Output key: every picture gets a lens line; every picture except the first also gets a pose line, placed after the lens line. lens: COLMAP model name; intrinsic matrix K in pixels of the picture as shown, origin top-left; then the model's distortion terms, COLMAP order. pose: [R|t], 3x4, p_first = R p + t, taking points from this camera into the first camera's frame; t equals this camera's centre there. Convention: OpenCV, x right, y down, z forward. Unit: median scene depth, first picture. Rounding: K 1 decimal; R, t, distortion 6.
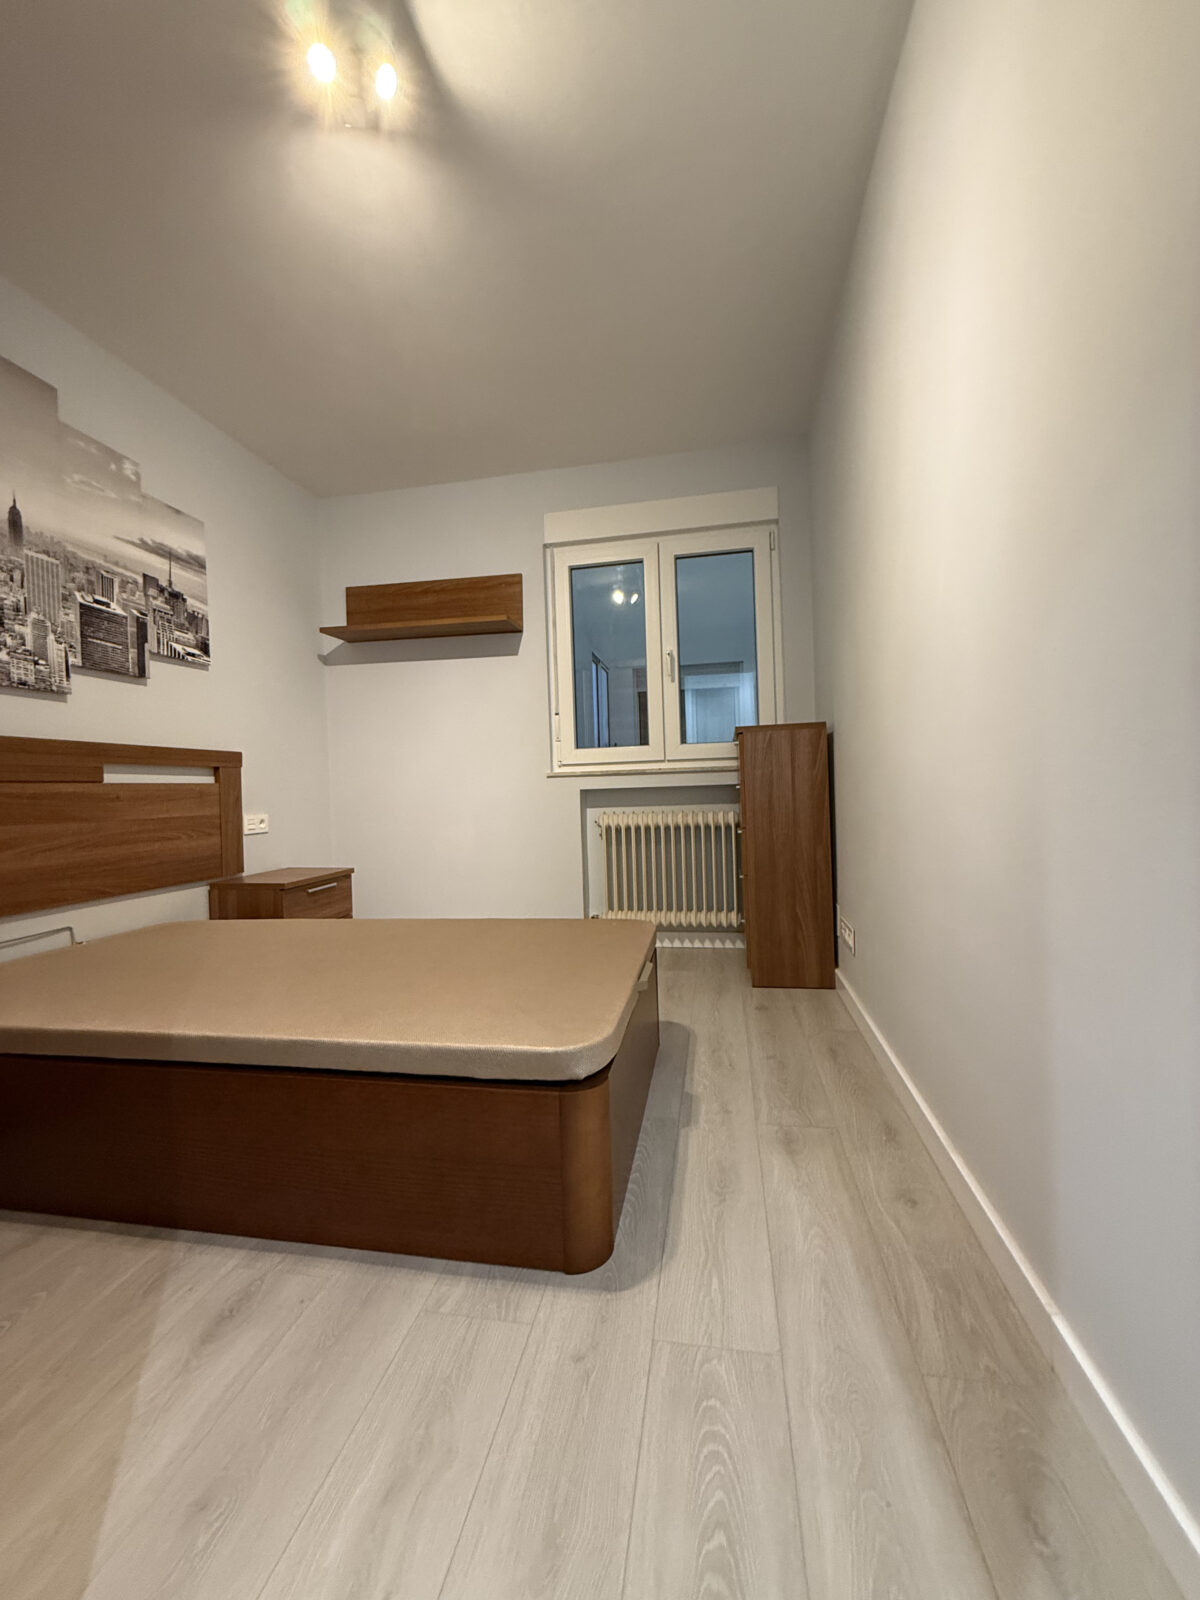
lens RADIAL K [[686.3, 0, 600.0], [0, 686.3, 800.0], [0, 0, 1]] dist [-0.000889, -0.000024]
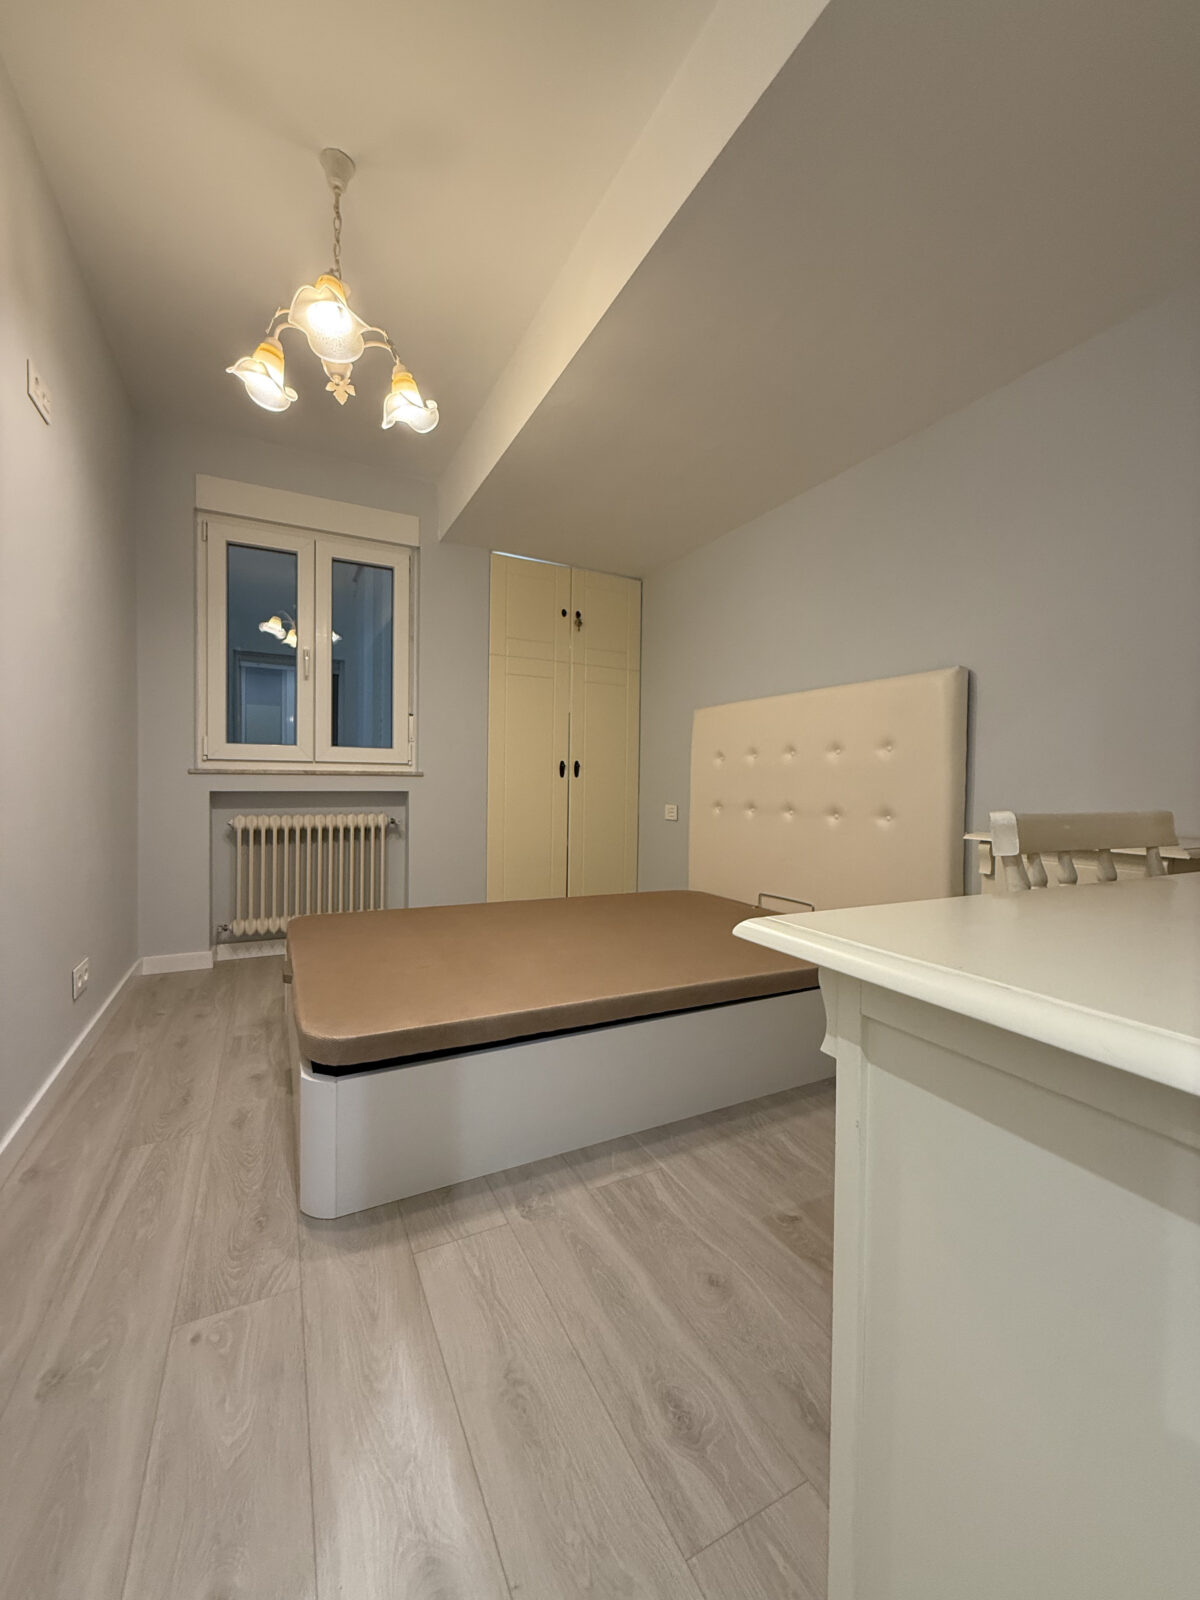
lens RADIAL K [[636.0, 0, 600.0], [0, 636.0, 800.0], [0, 0, 1]] dist [0.000802, 0.000046]
pose [[0.784281, 0.025665, 0.619875, -0.151416], [-0.020687, 0.999670, -0.015216, 0.003250], [-0.620061, -0.000890, 0.784553, 0.031379]]
